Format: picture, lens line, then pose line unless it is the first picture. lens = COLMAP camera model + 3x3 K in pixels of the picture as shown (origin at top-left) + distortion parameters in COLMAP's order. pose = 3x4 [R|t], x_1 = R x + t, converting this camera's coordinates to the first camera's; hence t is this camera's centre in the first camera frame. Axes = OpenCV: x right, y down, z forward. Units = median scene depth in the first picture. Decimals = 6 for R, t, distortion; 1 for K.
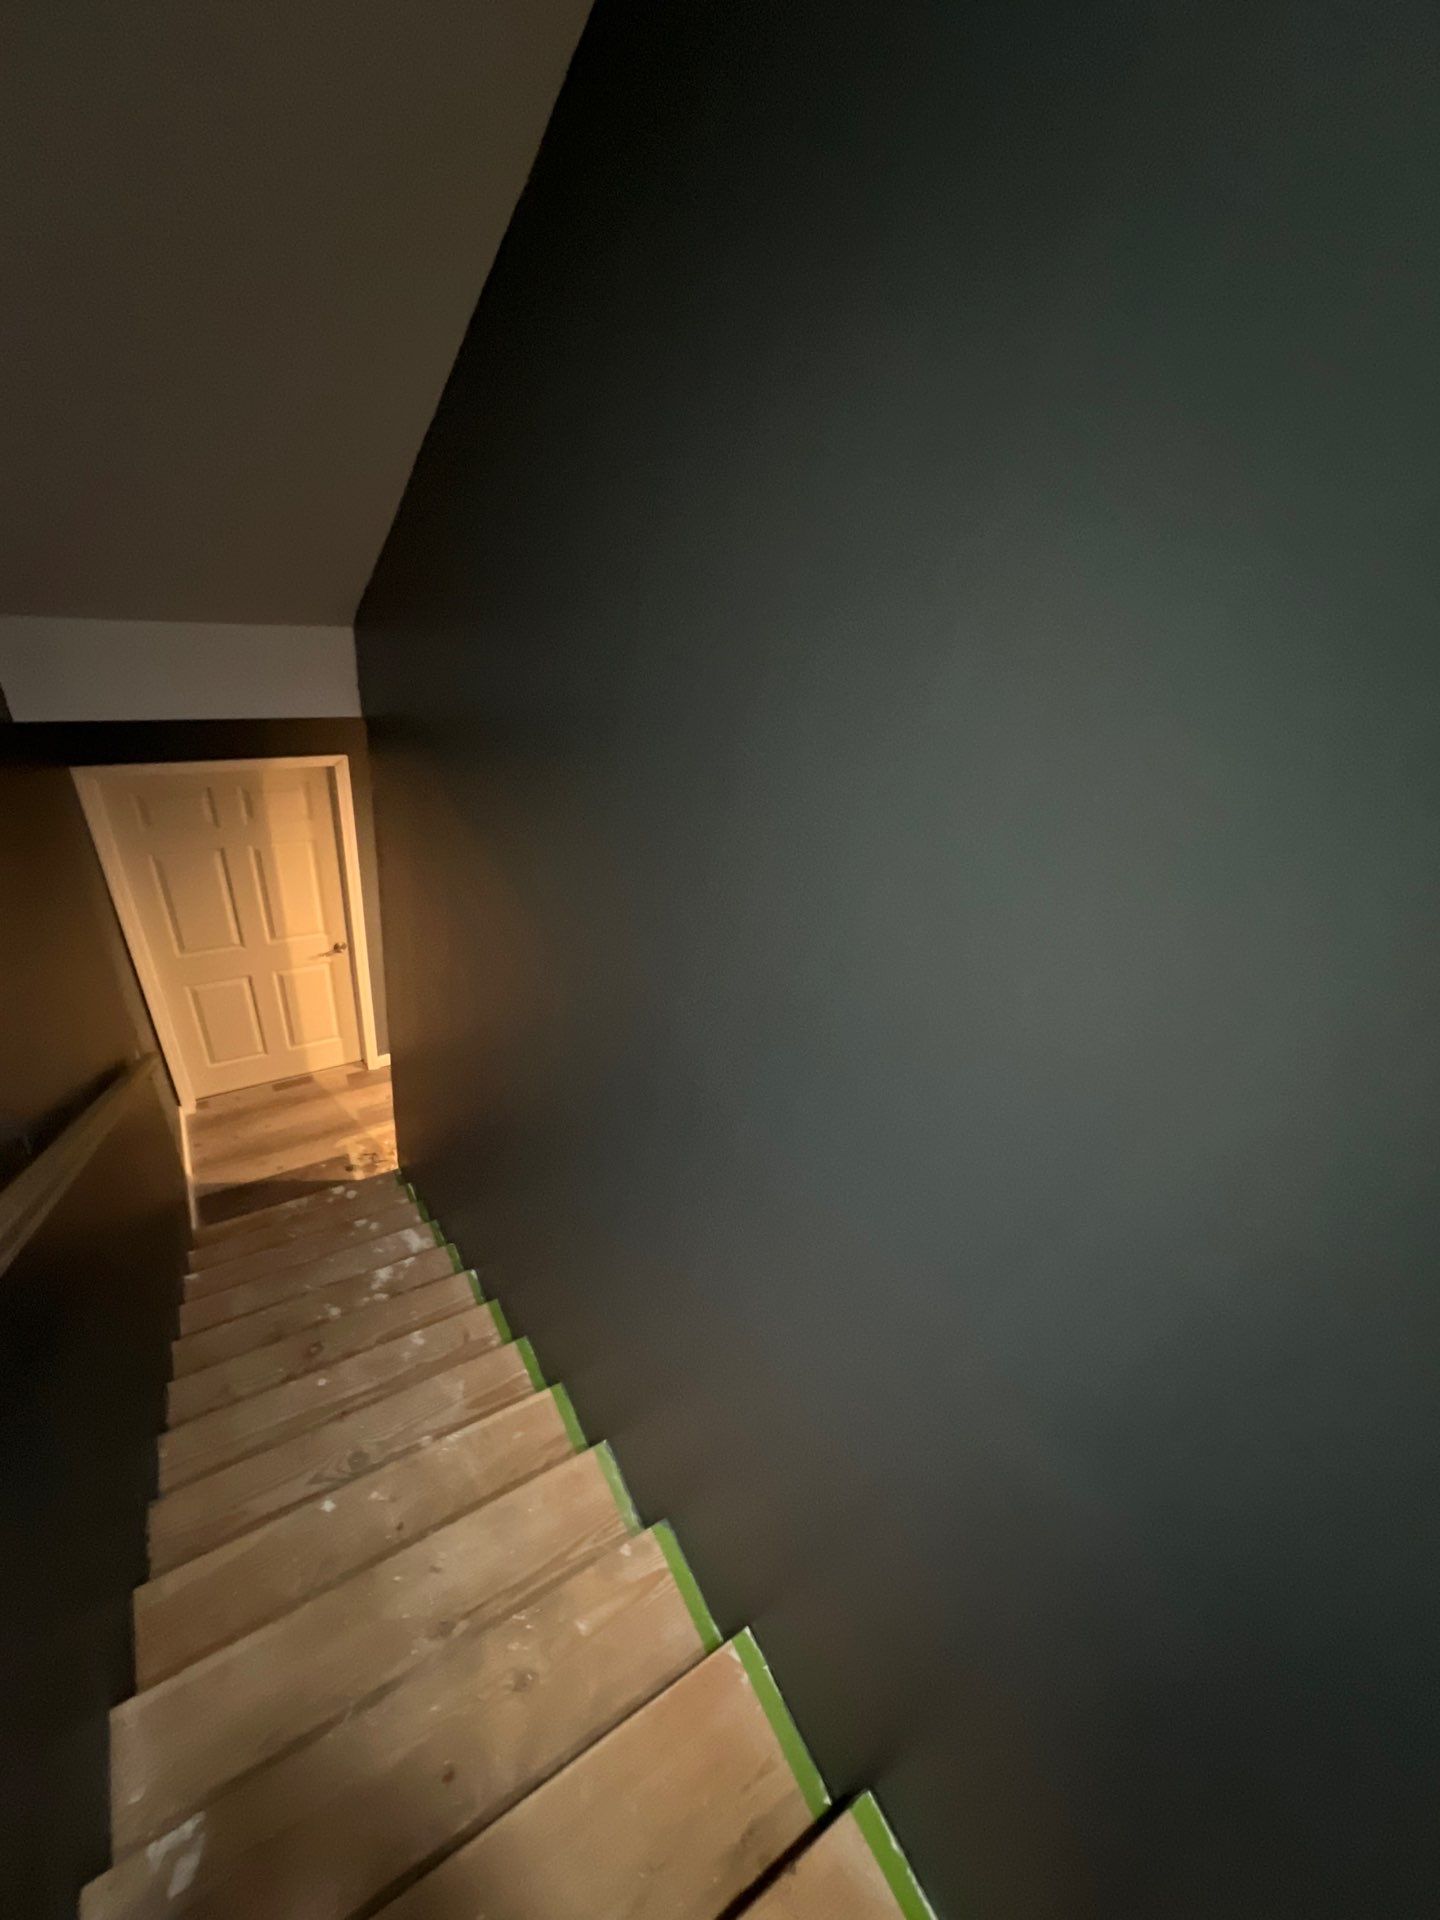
lens RADIAL K [[768.0, 0, 720.5], [0, 768.0, 959.6], [0, 0, 1]] dist [-0.006170, 0.000358]
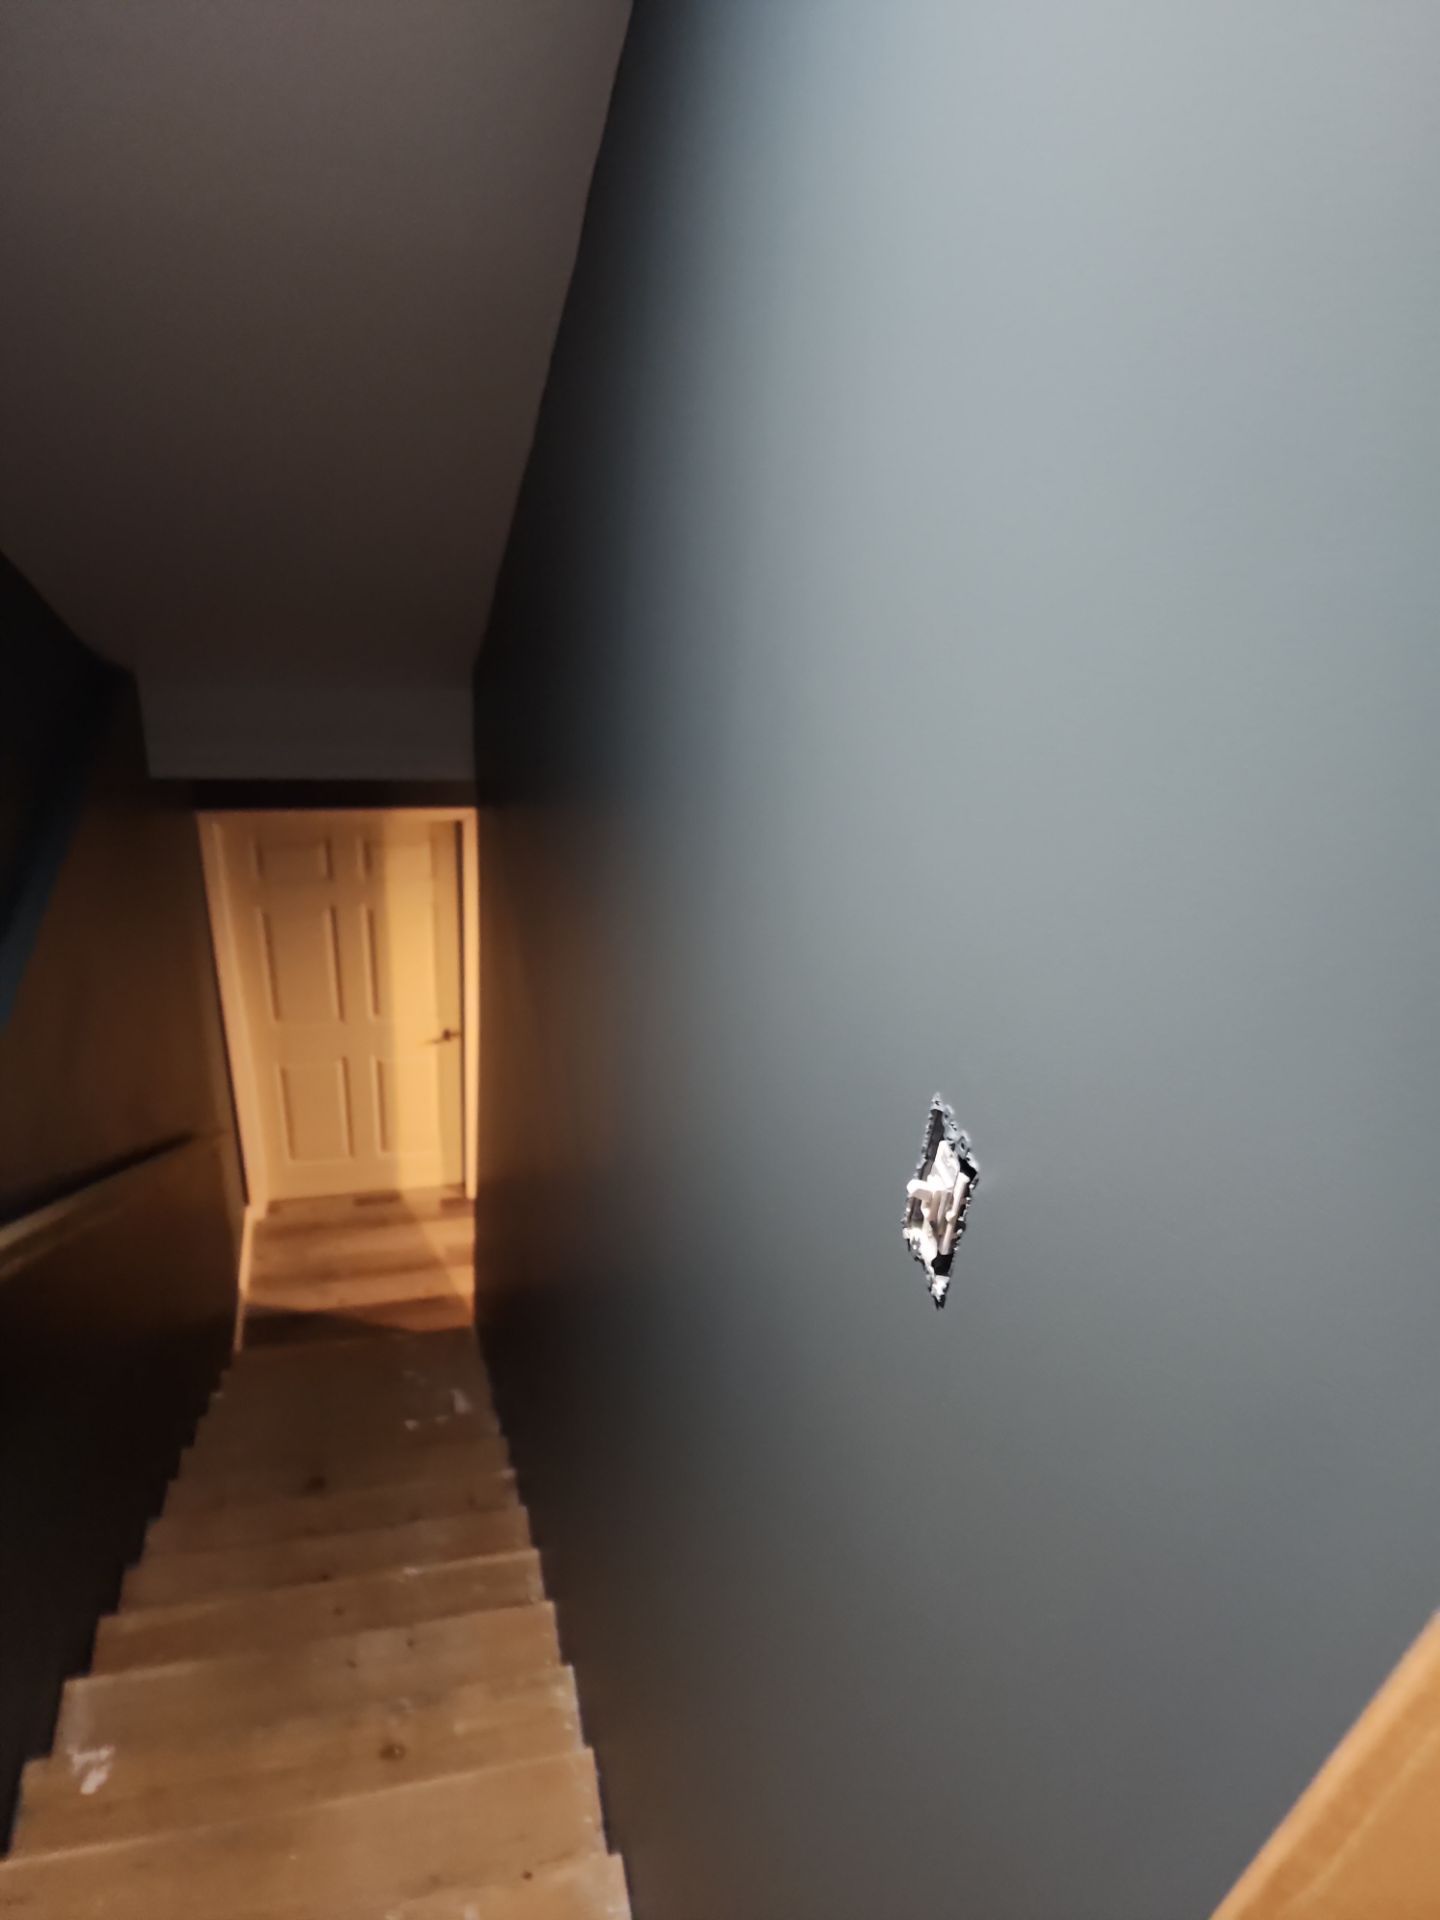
lens RADIAL K [[1285.2, 0, 722.0], [0, 1285.2, 974.0], [0, 0, 1]] dist [0.056457, -0.055839]
pose [[0.945894, 0.089265, -0.311956, 0.238985], [-0.121734, 0.988815, -0.086170, 0.003349], [0.300775, 0.119483, 0.946181, -0.251474]]
